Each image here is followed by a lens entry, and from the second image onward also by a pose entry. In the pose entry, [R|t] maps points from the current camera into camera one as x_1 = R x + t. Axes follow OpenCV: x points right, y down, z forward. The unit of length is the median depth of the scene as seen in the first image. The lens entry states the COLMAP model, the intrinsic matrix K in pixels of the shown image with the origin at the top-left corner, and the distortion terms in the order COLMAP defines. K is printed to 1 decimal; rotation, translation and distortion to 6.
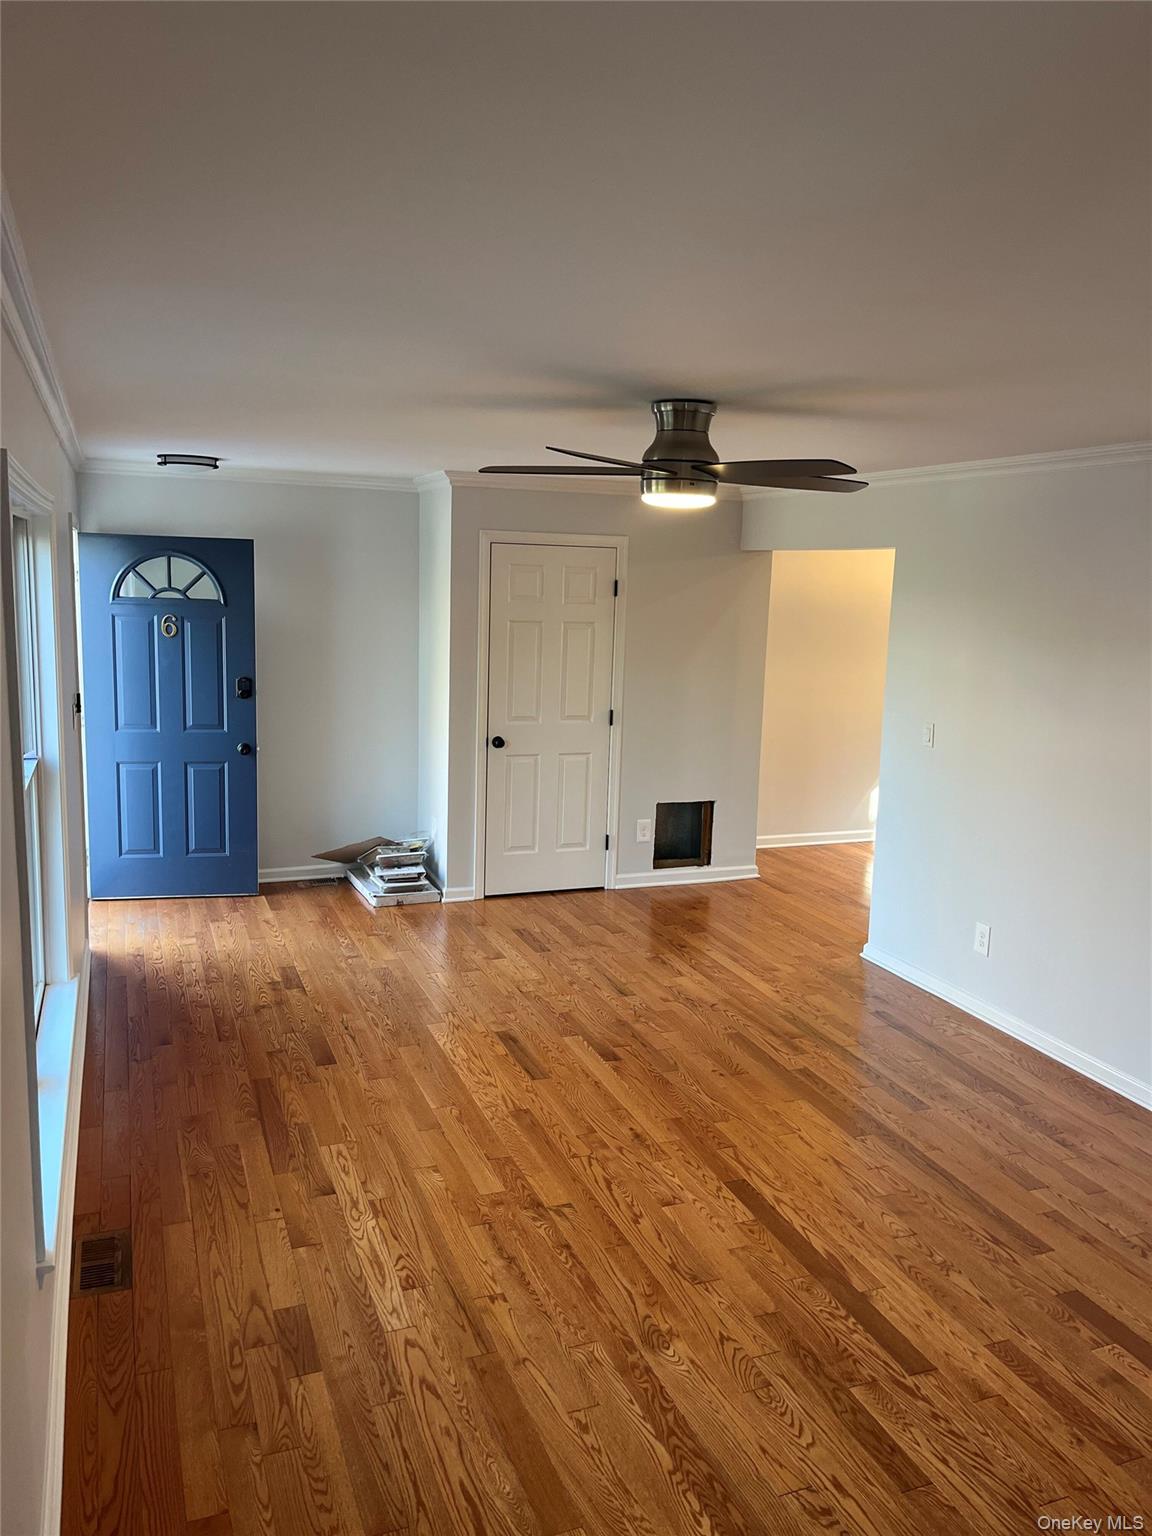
lens RADIAL K [[1179.9, 0, 585.7], [0, 1179.9, 763.1], [0, 0, 1]] dist [0.059701, -0.072100]
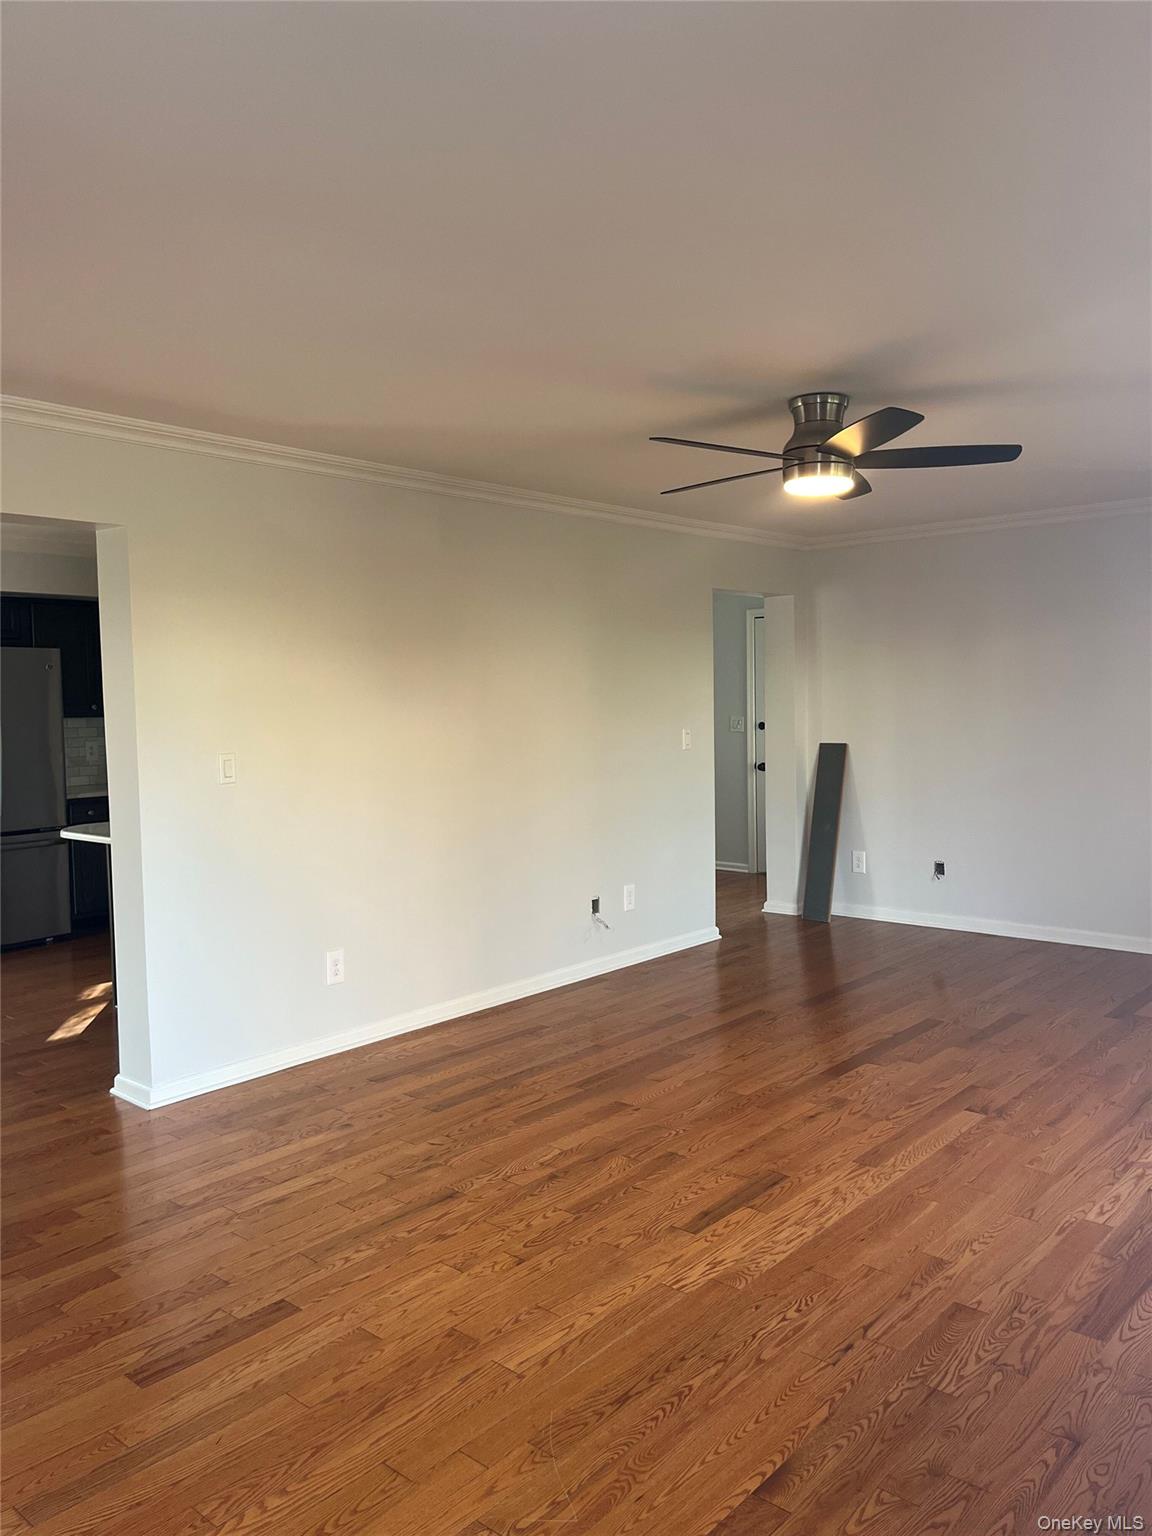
lens RADIAL K [[1179.9, 0, 585.7], [0, 1179.9, 763.1], [0, 0, 1]] dist [0.059701, -0.072100]
pose [[-0.471650, -0.063640, 0.879486, -0.645358], [0.151477, 0.976718, 0.151910, -0.136204], [-0.868678, 0.204870, -0.451029, 1.398533]]
